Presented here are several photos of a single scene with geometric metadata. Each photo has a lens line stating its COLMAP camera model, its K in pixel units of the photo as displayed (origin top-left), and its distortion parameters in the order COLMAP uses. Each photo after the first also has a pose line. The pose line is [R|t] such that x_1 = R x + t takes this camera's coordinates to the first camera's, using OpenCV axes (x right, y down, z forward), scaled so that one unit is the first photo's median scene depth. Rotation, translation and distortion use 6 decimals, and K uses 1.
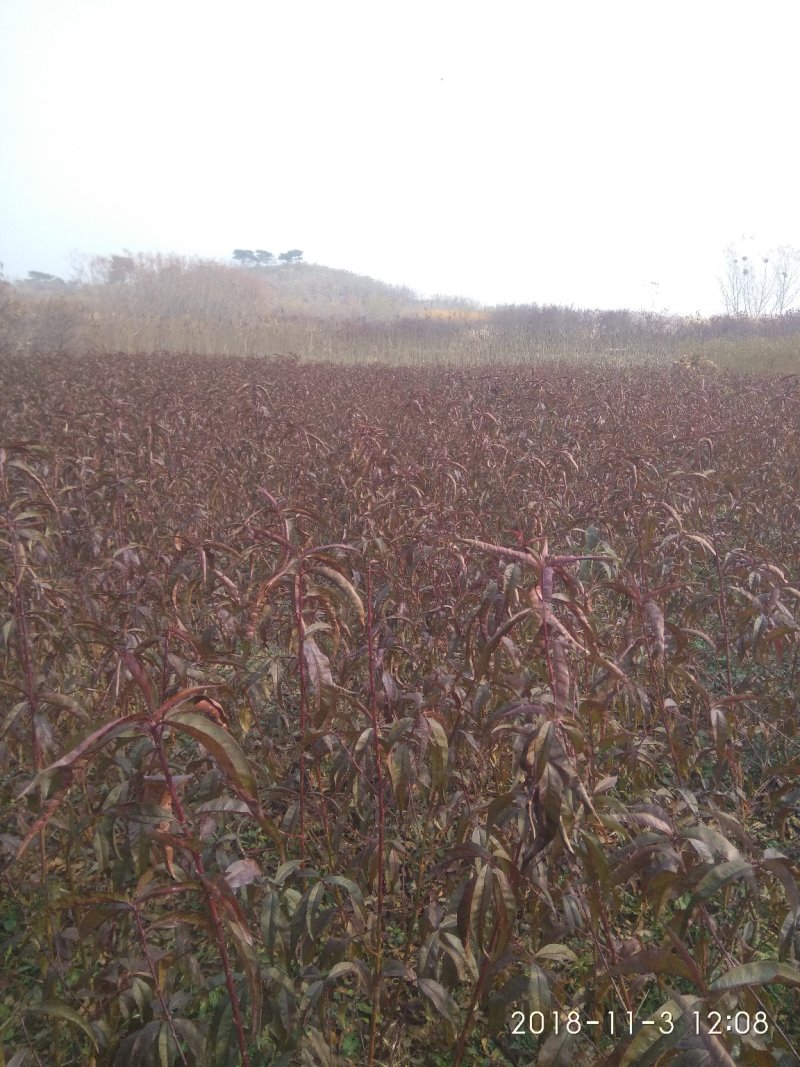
lens RADIAL K [[846.9, 0, 406.8], [0, 846.9, 537.7], [0, 0, 1]] dist [0.136117, -0.230724]
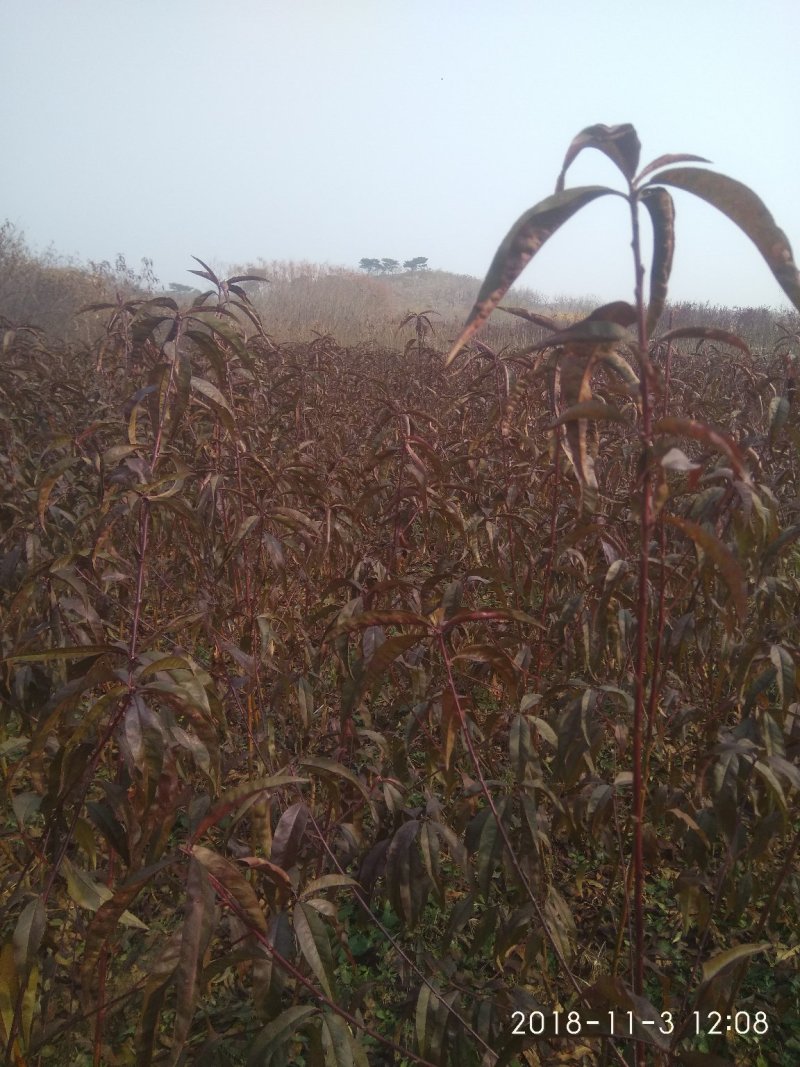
lens RADIAL K [[842.9, 0, 400.0], [0, 842.9, 533.5], [0, 0, 1]] dist [0.142438, -0.196031]
pose [[0.989356, 0.028186, -0.142758, -0.149280], [-0.029536, 0.999537, -0.007350, 0.214085], [0.142484, 0.011488, 0.989730, 0.081133]]
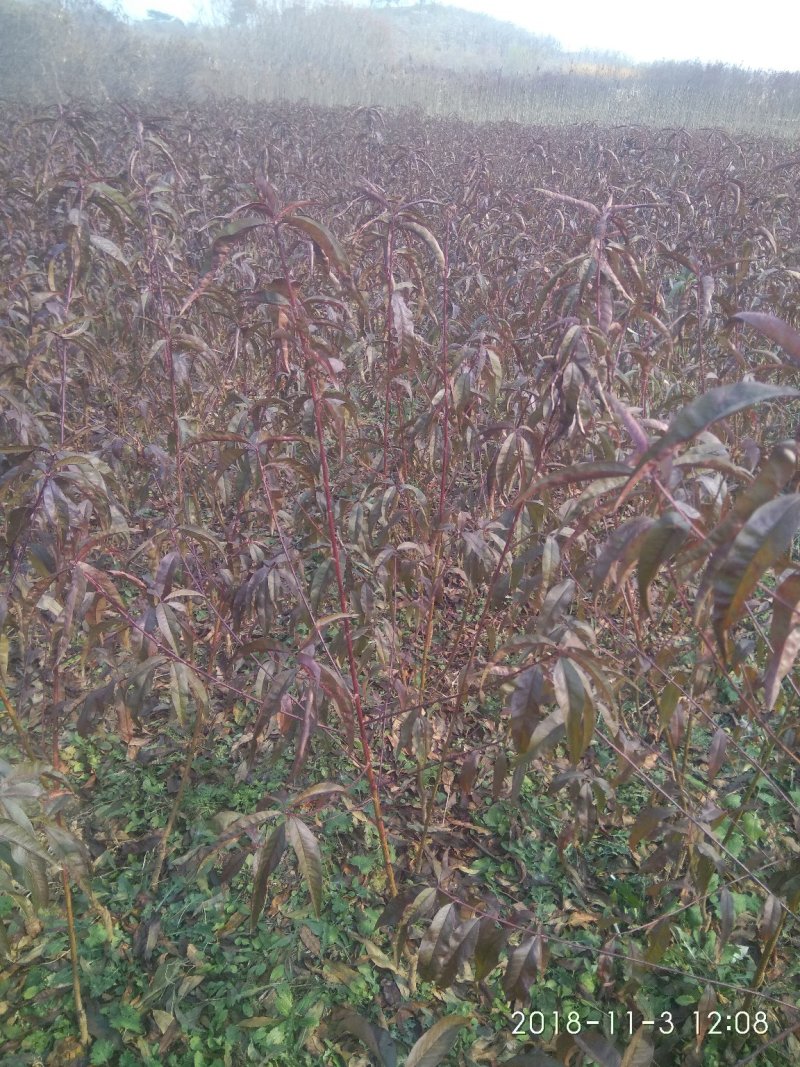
lens RADIAL K [[846.9, 0, 406.8], [0, 846.9, 537.7], [0, 0, 1]] dist [0.136117, -0.230724]
pose [[0.989303, 0.091948, -0.113249, 0.058151], [-0.061913, 0.967606, 0.244757, 0.144520], [0.132085, -0.235127, 0.962948, -0.193511]]
